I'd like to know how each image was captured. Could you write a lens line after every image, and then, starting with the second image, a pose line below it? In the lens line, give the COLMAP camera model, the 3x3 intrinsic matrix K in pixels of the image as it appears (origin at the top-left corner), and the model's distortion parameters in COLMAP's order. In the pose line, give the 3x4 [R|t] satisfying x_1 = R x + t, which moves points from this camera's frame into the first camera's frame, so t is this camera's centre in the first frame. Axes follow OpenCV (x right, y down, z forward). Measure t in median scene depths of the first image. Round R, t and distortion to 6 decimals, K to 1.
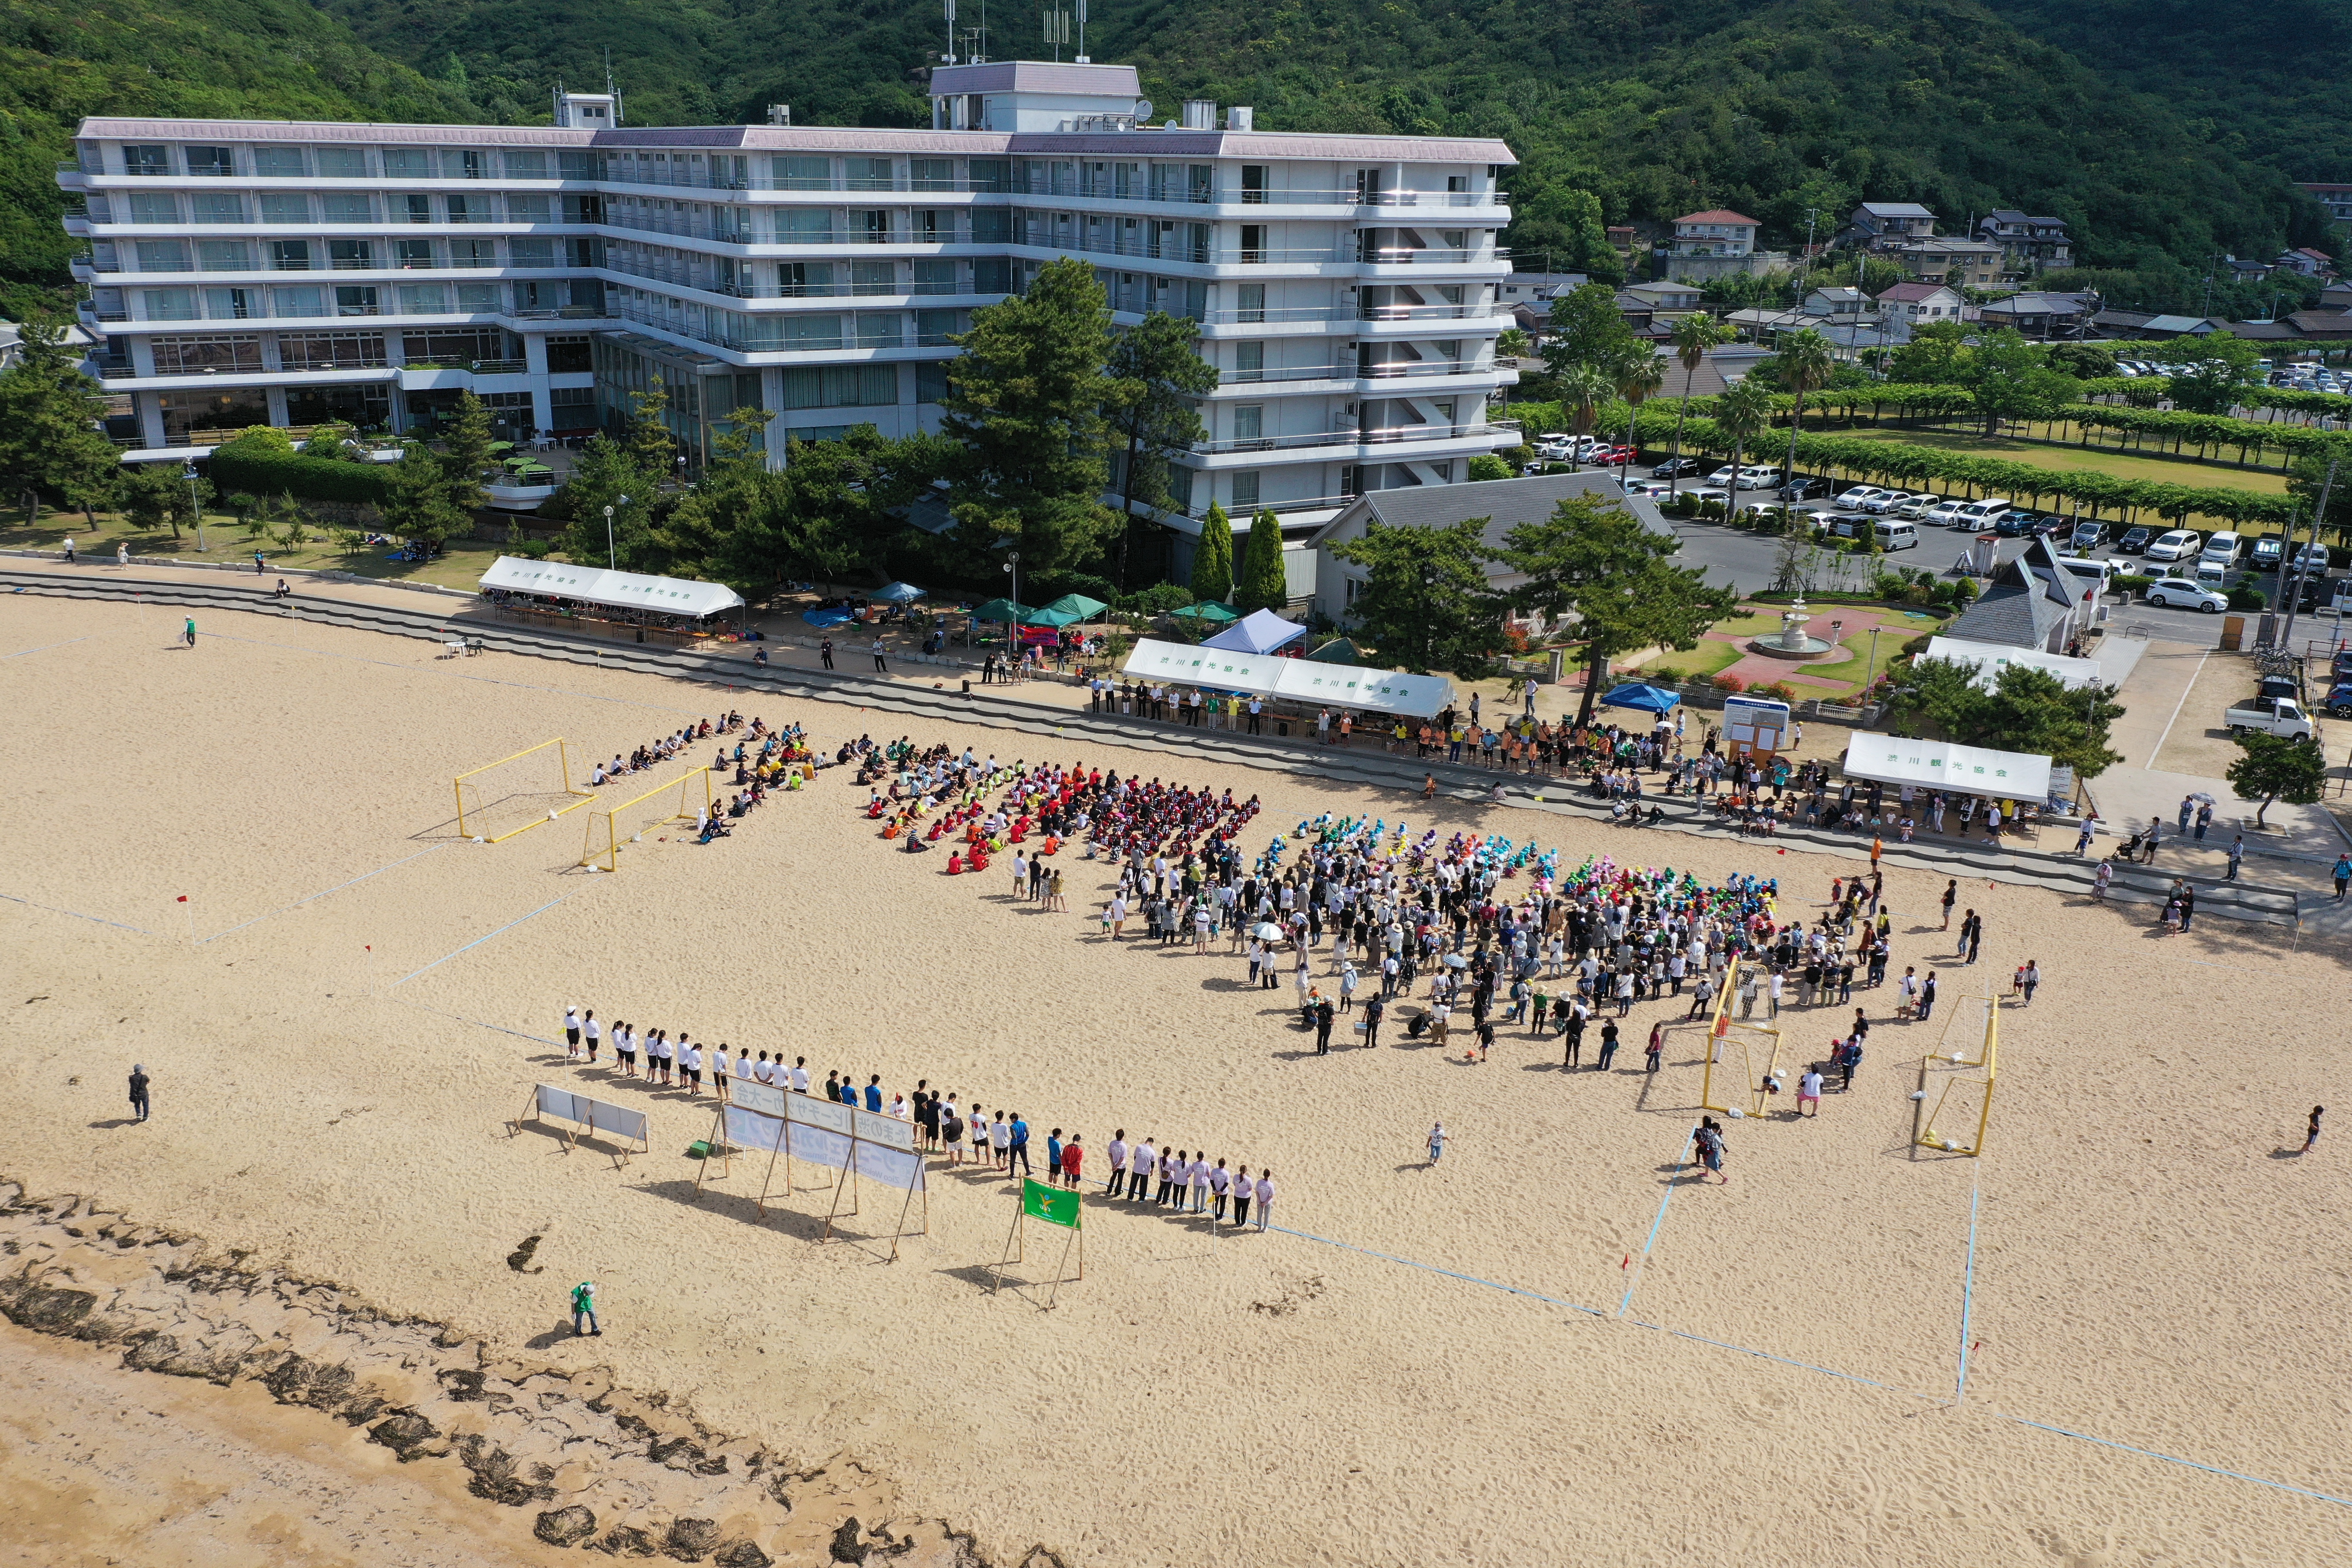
lens RADIAL K [[1840.5, 0, 1169.1], [0, 1840.5, 784.4], [0, 0, 1]] dist [-0.010301, -0.003612]
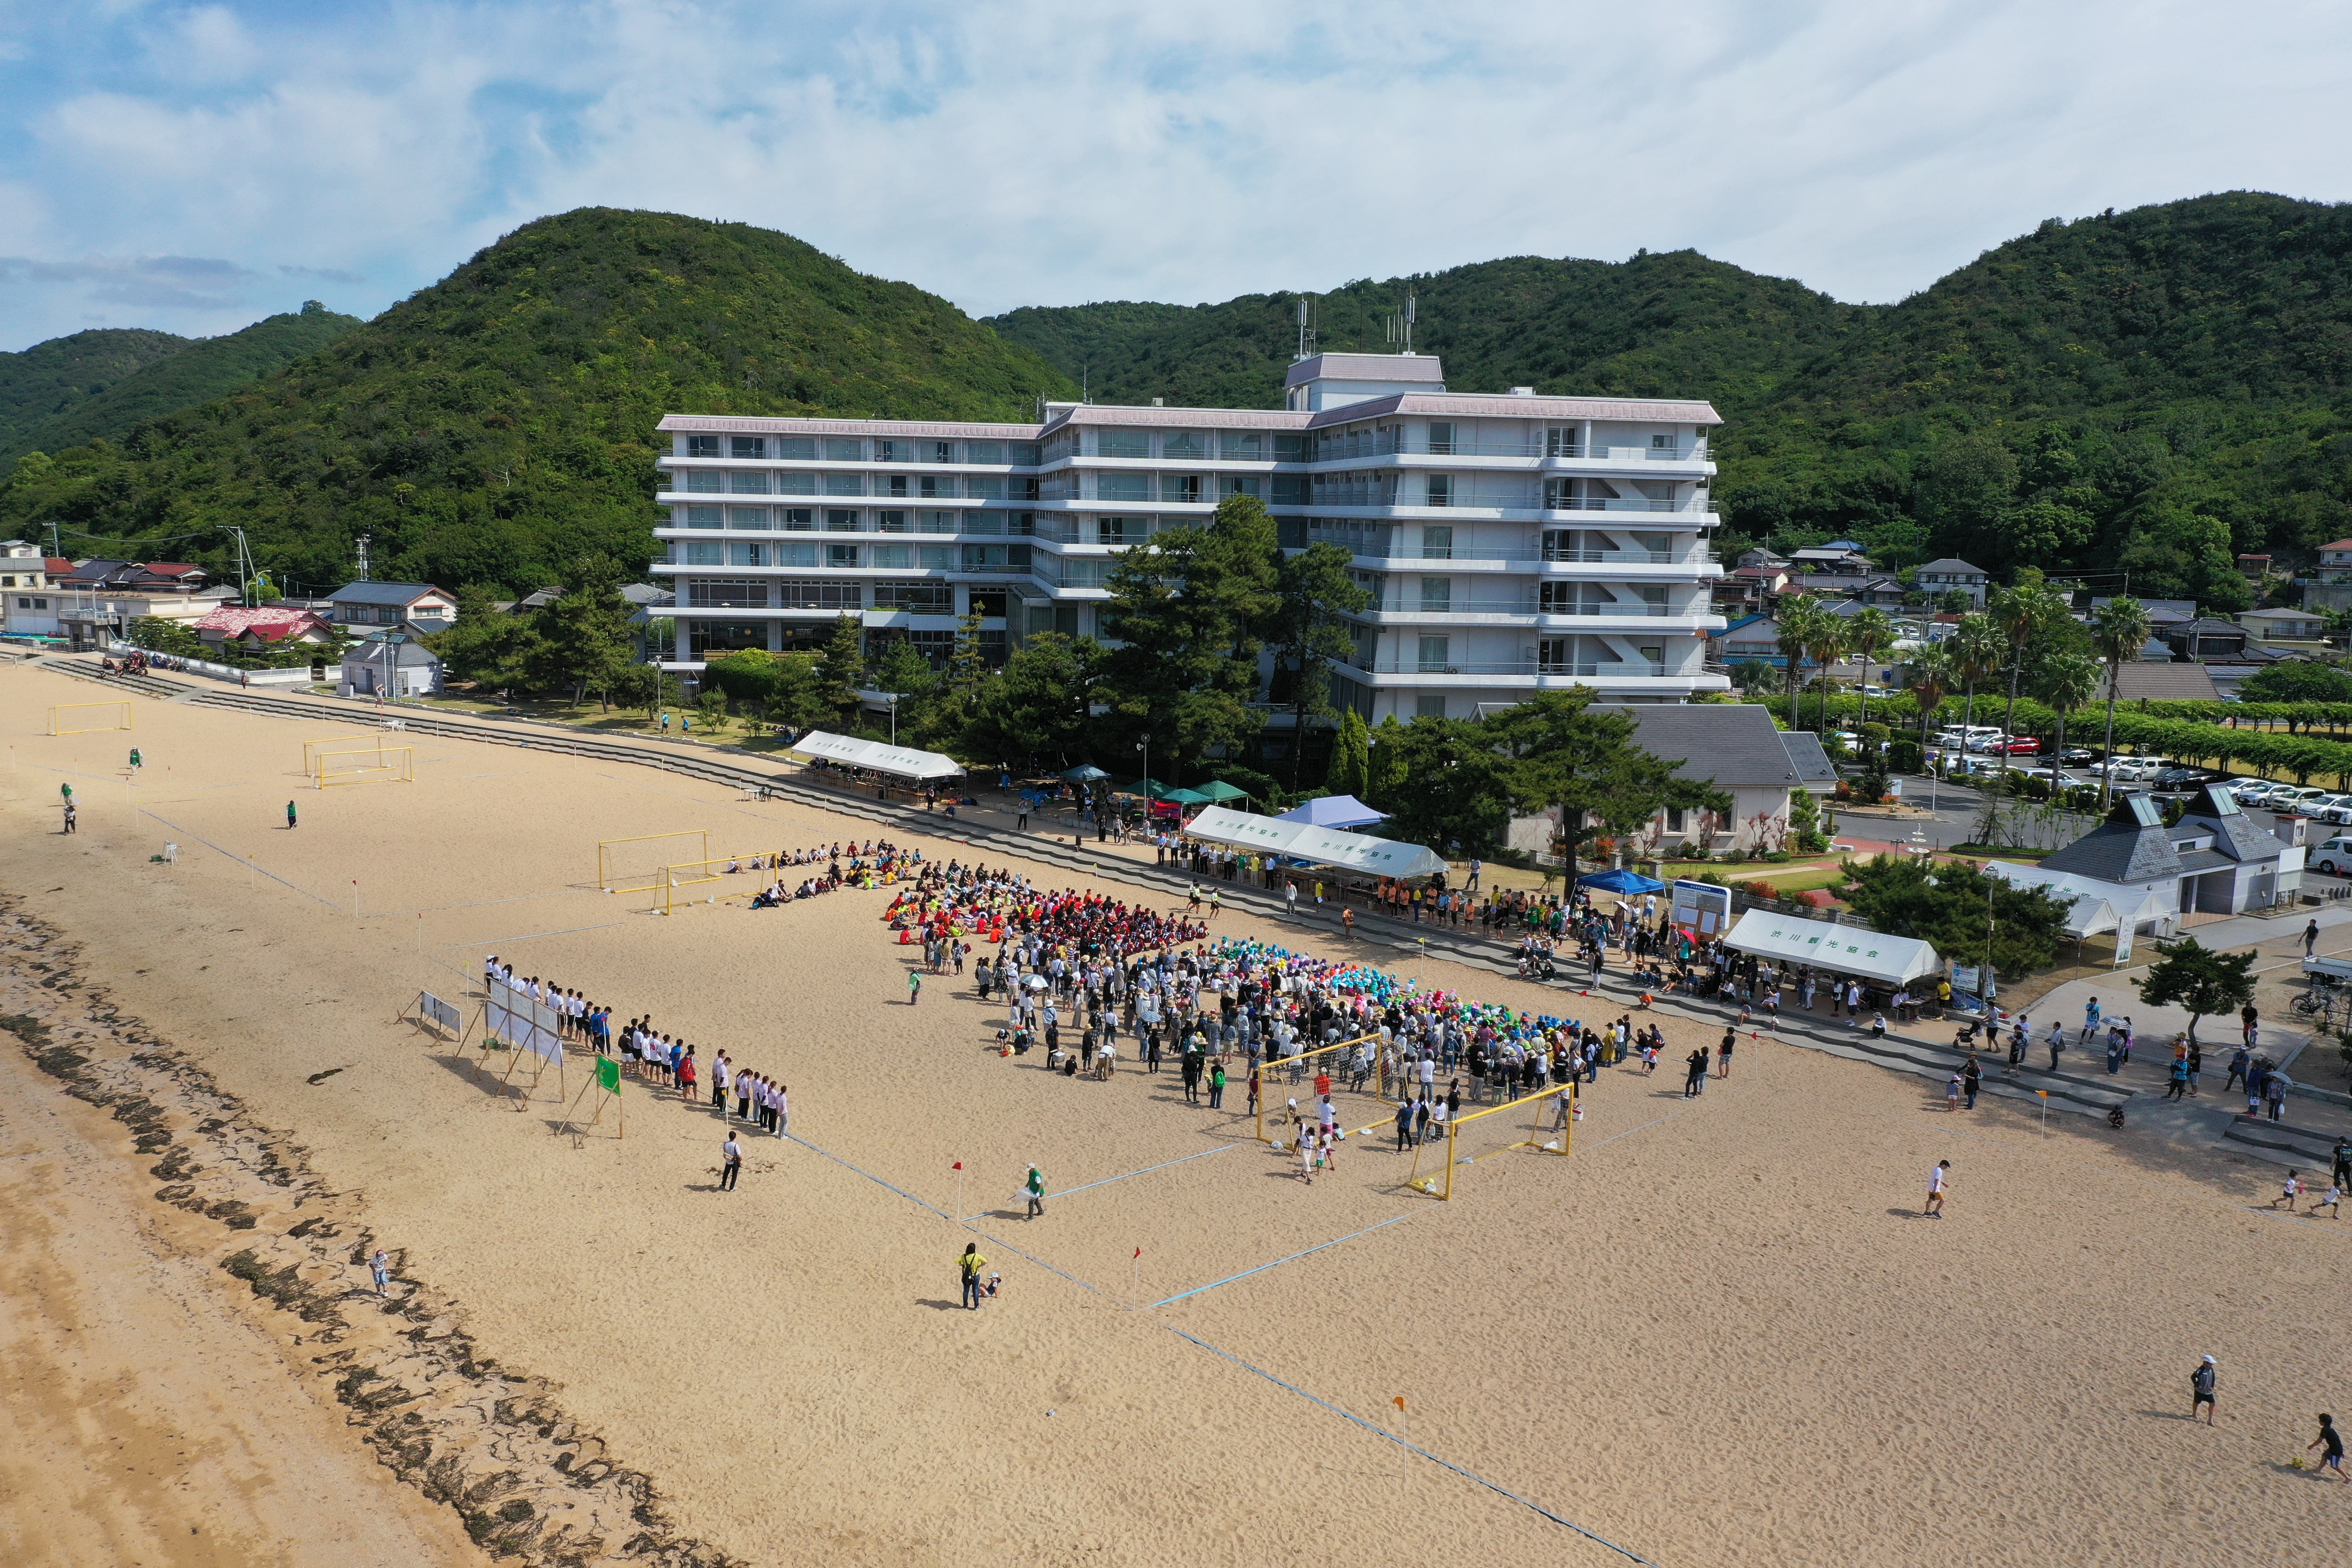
lens RADIAL K [[1840.5, 0, 1168.8], [0, 1840.5, 790.2], [0, 0, 1]] dist [-0.010301, -0.003612]
pose [[0.919647, 0.060344, -0.388082, 0.294254], [-0.129848, 0.979275, -0.155436, 0.066898], [0.370659, 0.193338, 0.908423, -0.029109]]
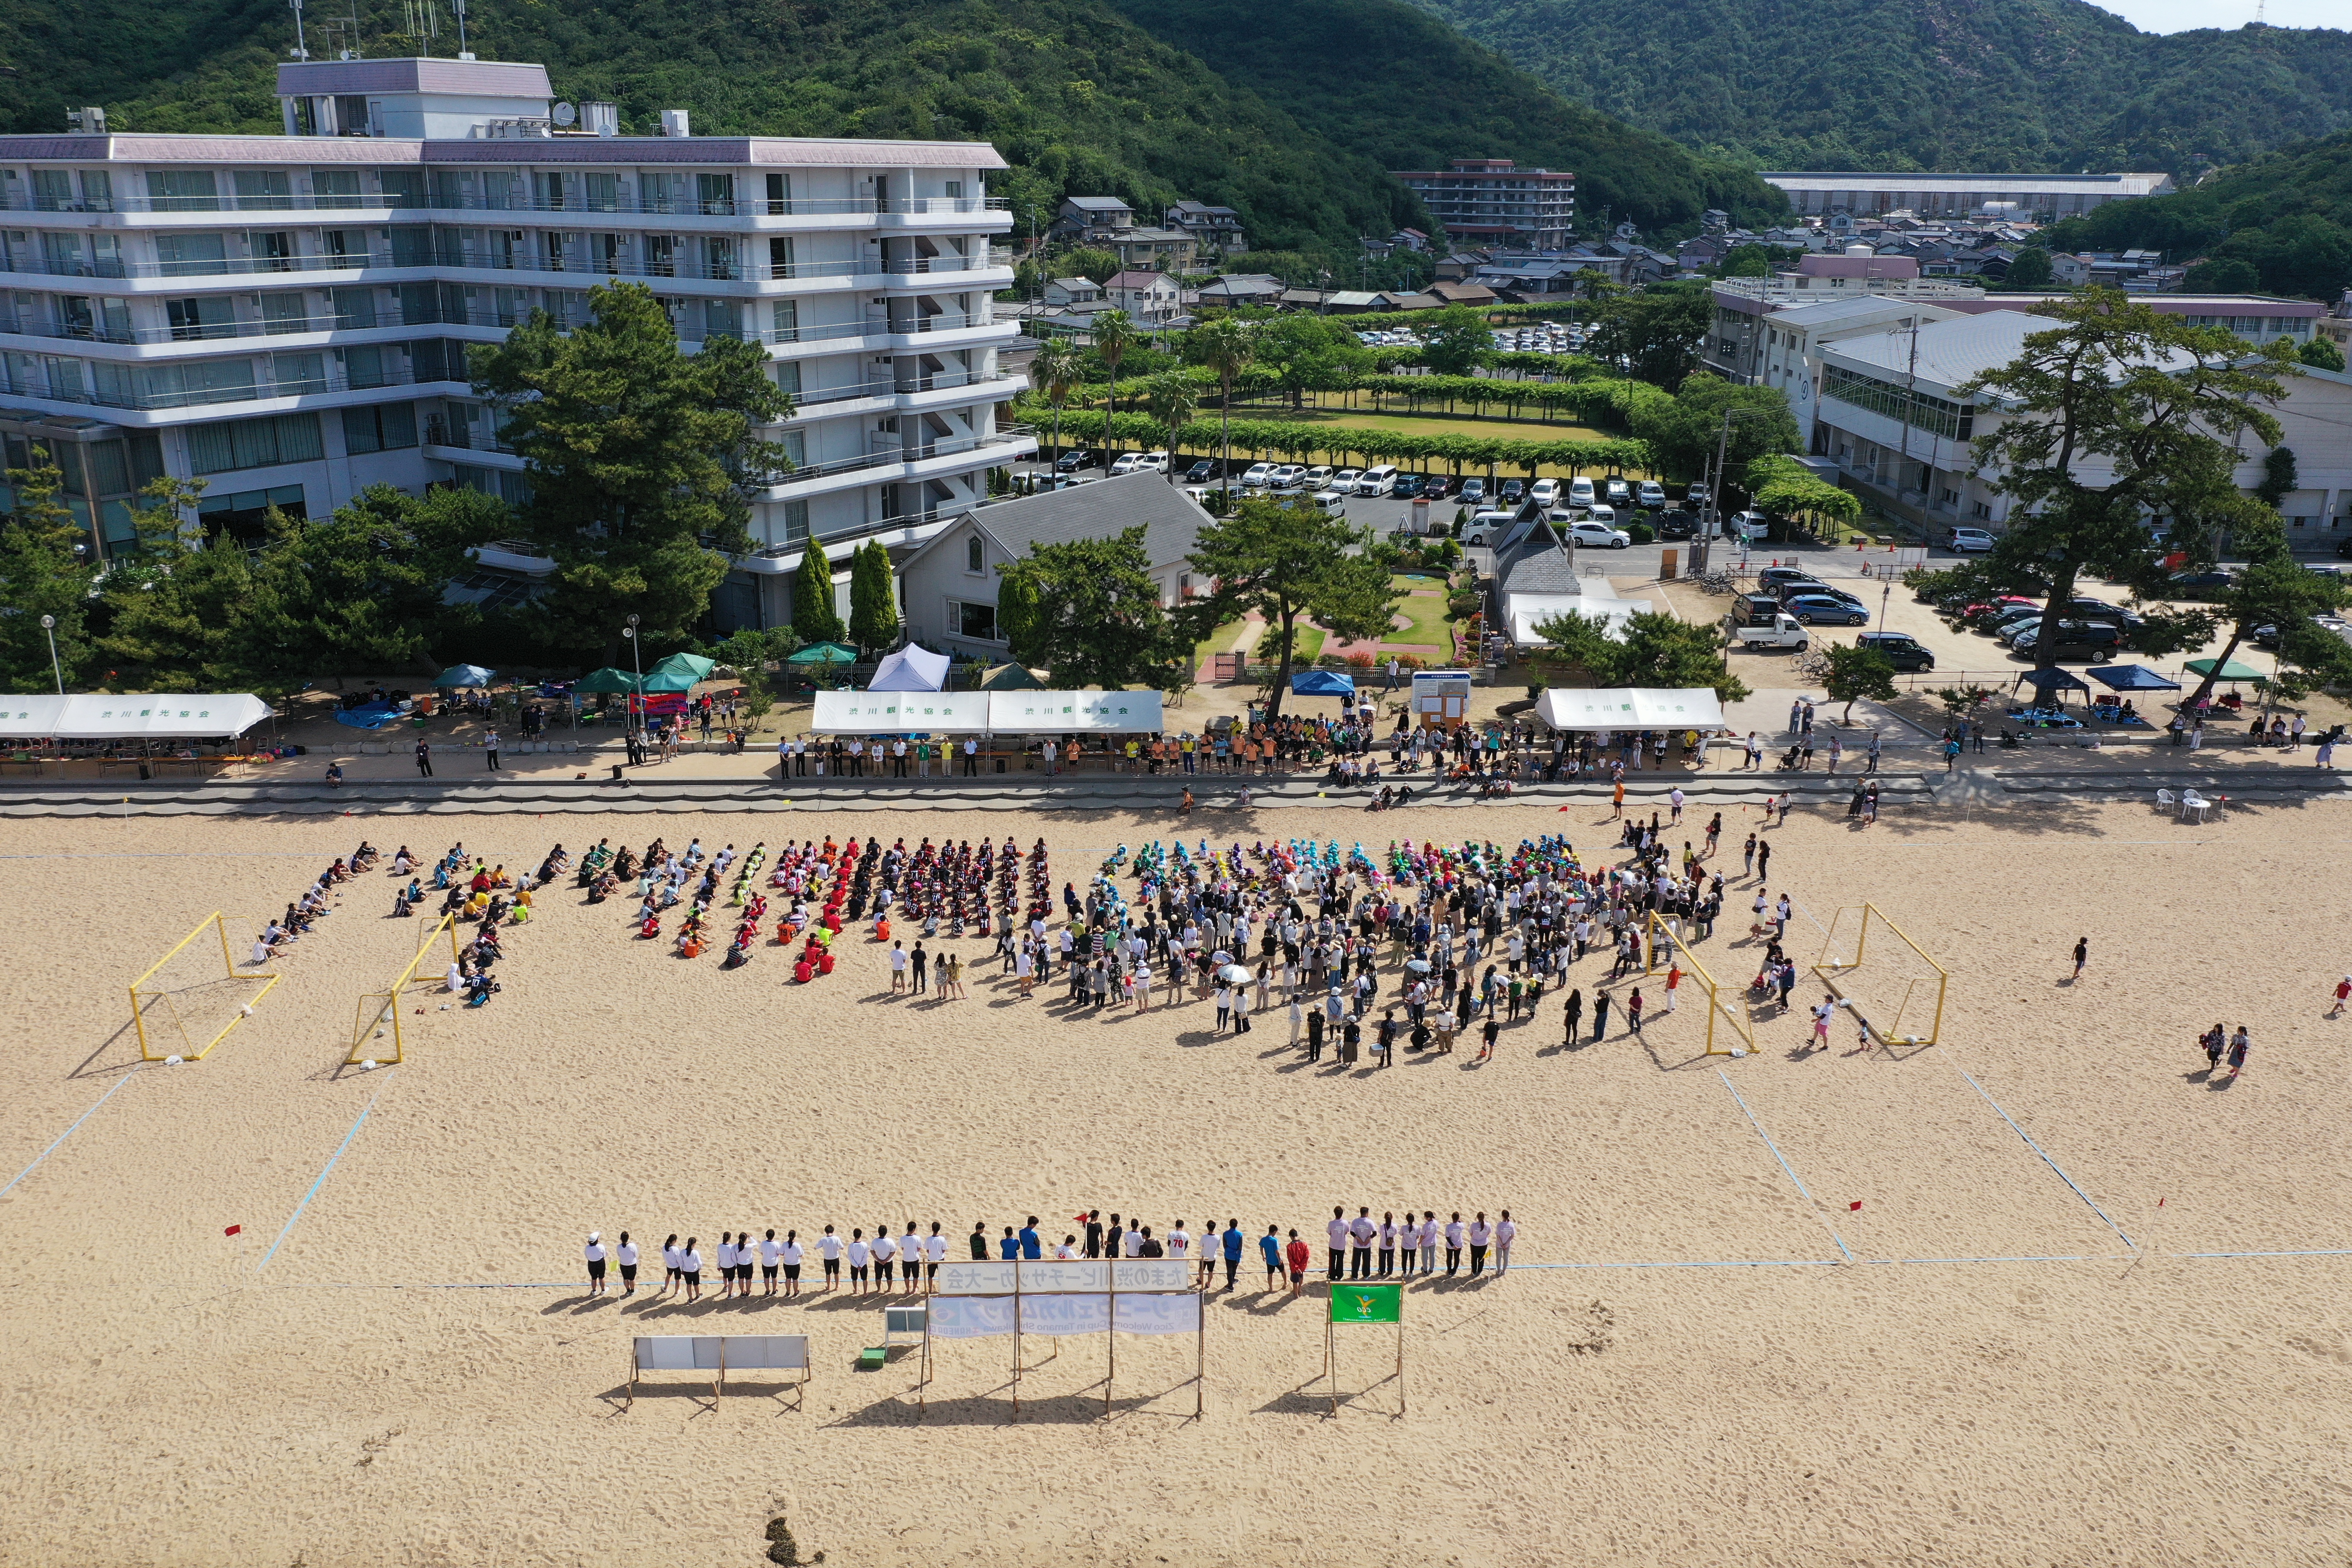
lens RADIAL K [[1840.5, 0, 1170.8], [0, 1840.5, 778.8], [0, 0, 1]] dist [-0.010301, -0.003612]
pose [[0.893204, -0.151483, 0.423368, -0.185991], [0.152186, 0.987822, 0.032372, -0.028821], [-0.423116, 0.035516, 0.905379, 0.071348]]
